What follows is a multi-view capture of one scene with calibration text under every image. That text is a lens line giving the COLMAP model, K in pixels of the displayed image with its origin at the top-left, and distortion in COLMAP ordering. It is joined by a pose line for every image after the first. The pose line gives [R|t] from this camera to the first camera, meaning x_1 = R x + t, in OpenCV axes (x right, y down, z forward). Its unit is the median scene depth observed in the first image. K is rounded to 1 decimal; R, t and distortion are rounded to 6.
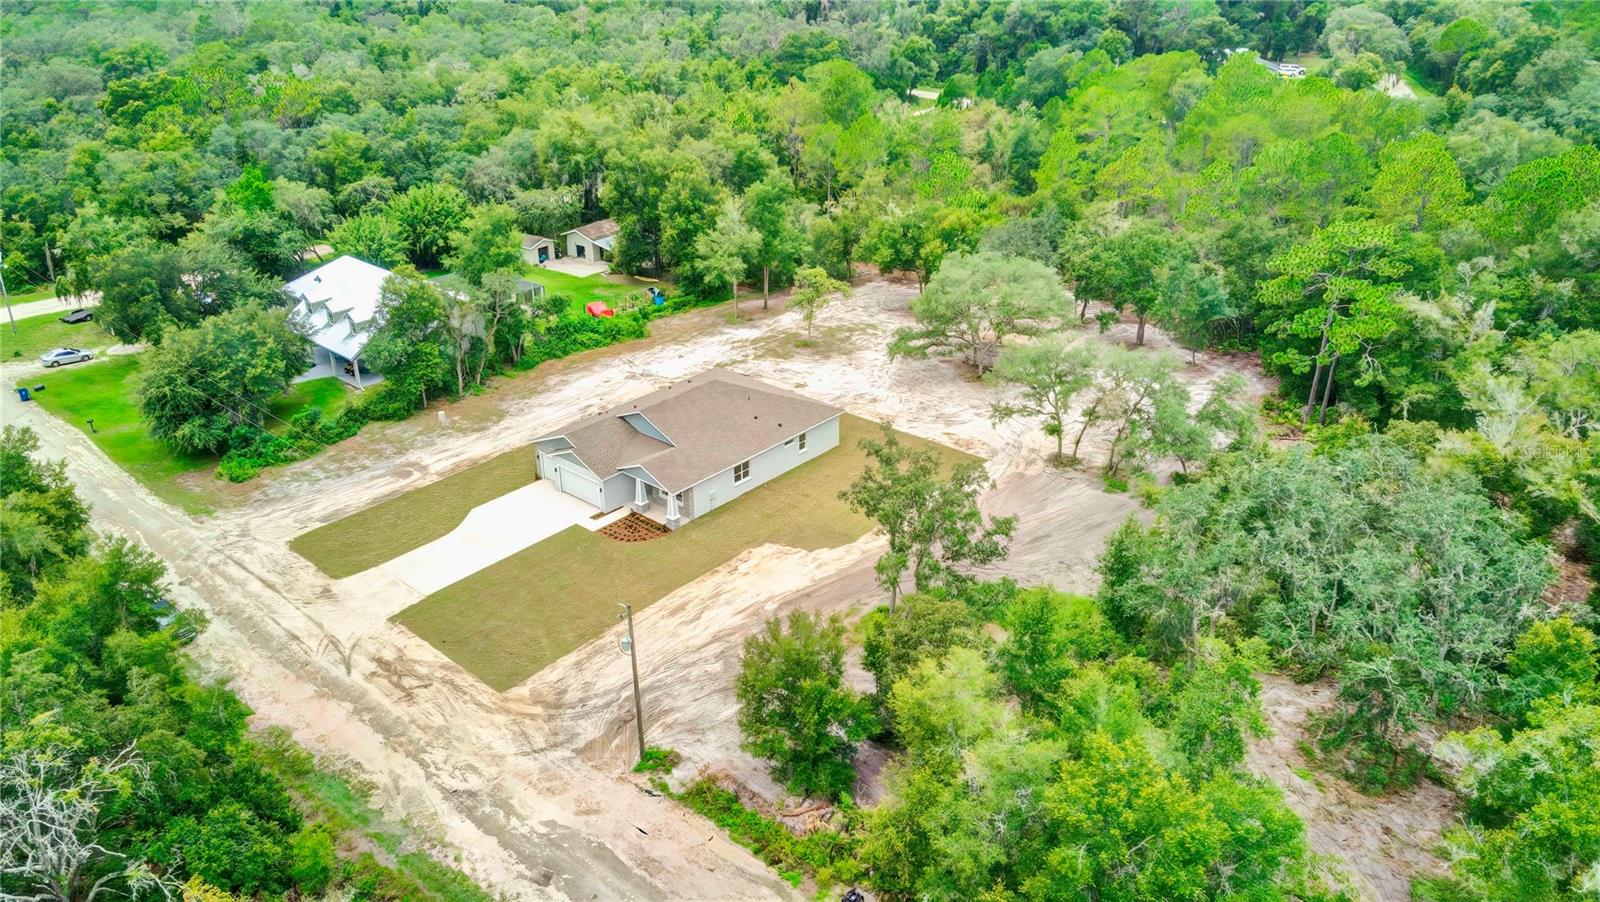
lens RADIAL K [[1195.0, 0, 792.9], [0, 1195.0, 449.4], [0, 0, 1]] dist [0.130612, -0.245177]
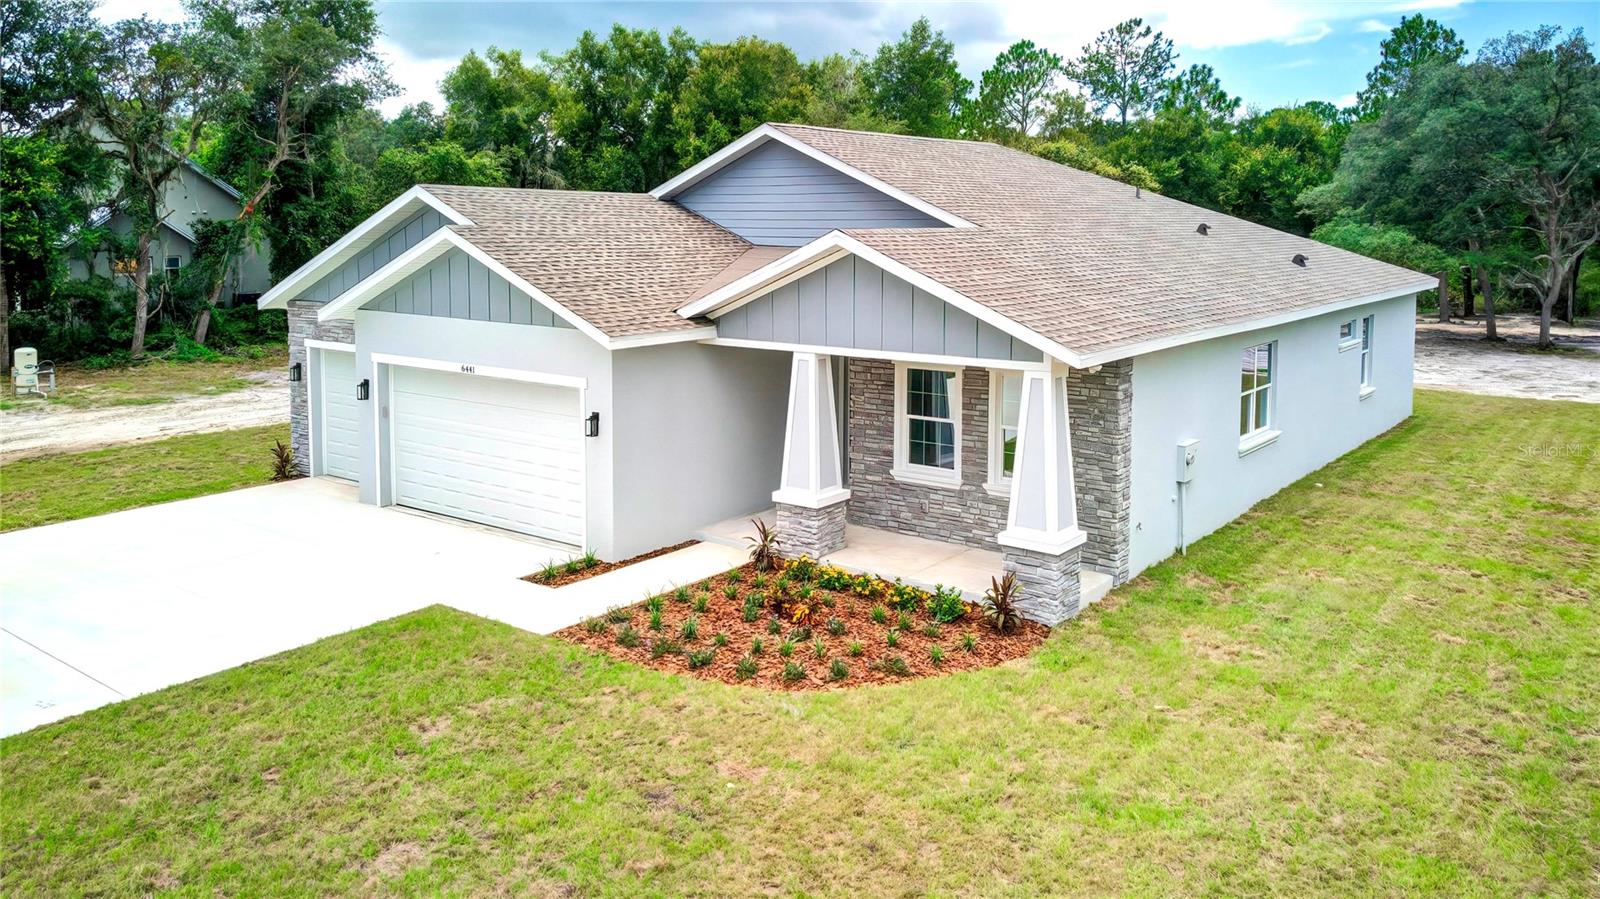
lens RADIAL K [[1142.4, 0, 792.9], [0, 1142.4, 529.5], [0, 0, 1]] dist [0.054748, 0.000239]
pose [[0.997962, -0.008986, 0.063175, -0.127966], [0.020818, 0.981713, -0.189227, 0.074466], [-0.060320, 0.190156, 0.979899, 0.758662]]
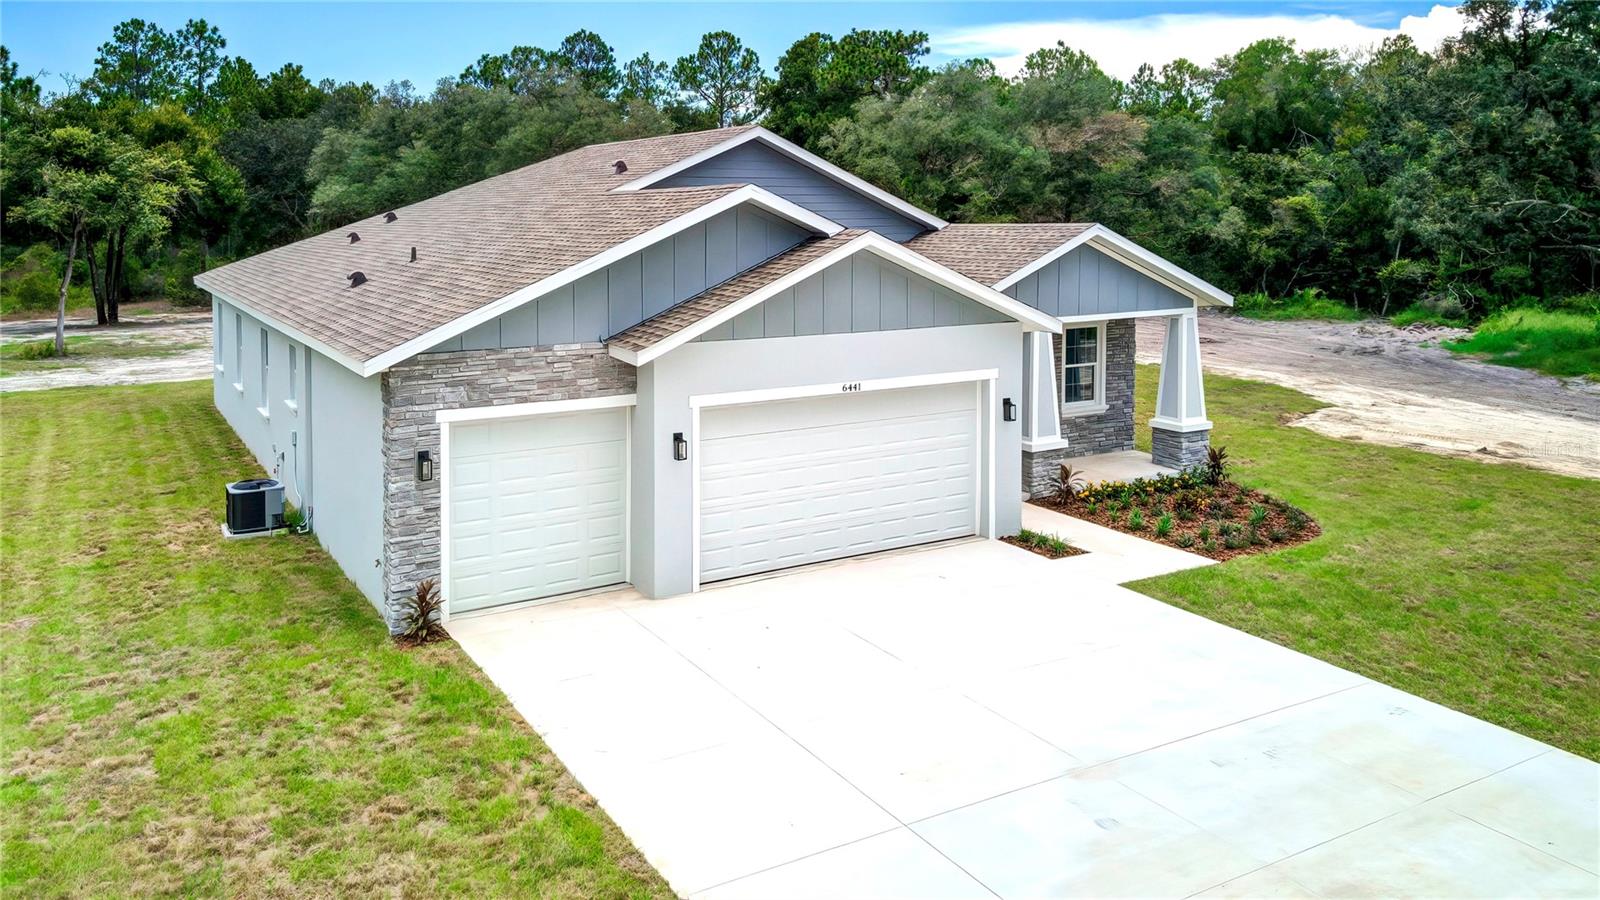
lens RADIAL K [[1195.0, 0, 792.9], [0, 1195.0, 448.4], [0, 0, 1]] dist [0.130612, -0.245177]
pose [[0.314533, -0.178154, 0.932379, -0.318431], [0.418729, 0.907542, 0.032152, 0.016879], [-0.851901, 0.380301, 0.360050, 0.876057]]
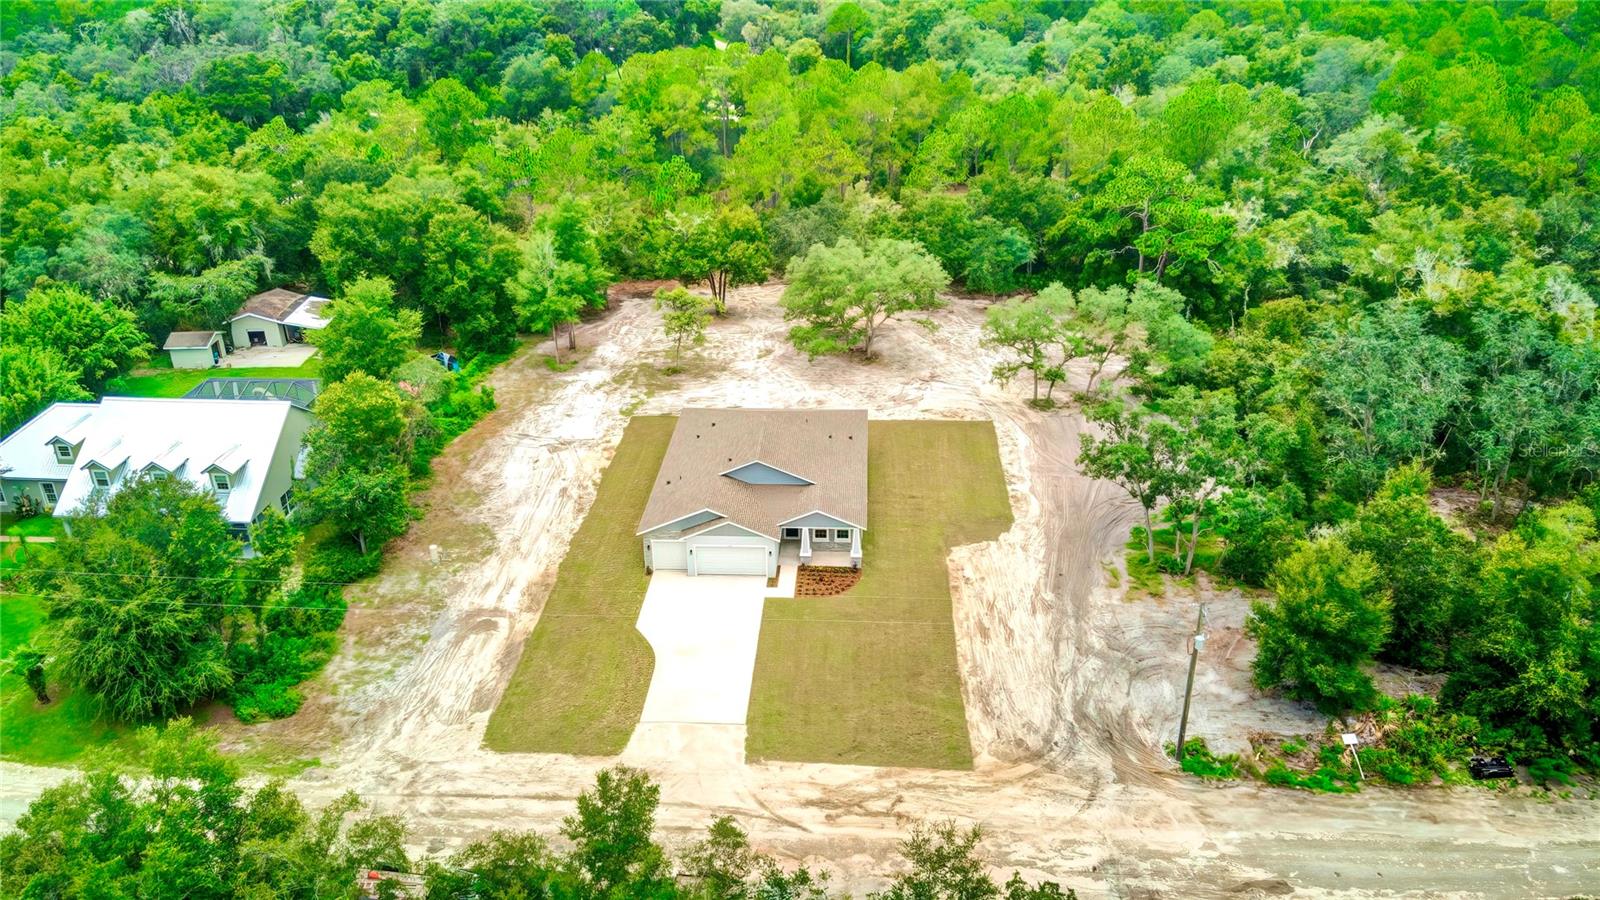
lens RADIAL K [[1195.0, 0, 792.9], [0, 1195.0, 448.4], [0, 0, 1]] dist [0.130612, -0.245177]
pose [[0.778432, -0.263425, 0.569782, -0.573913], [0.268643, 0.960166, 0.076891, -0.094837], [-0.567340, 0.093213, 0.818191, 0.235995]]
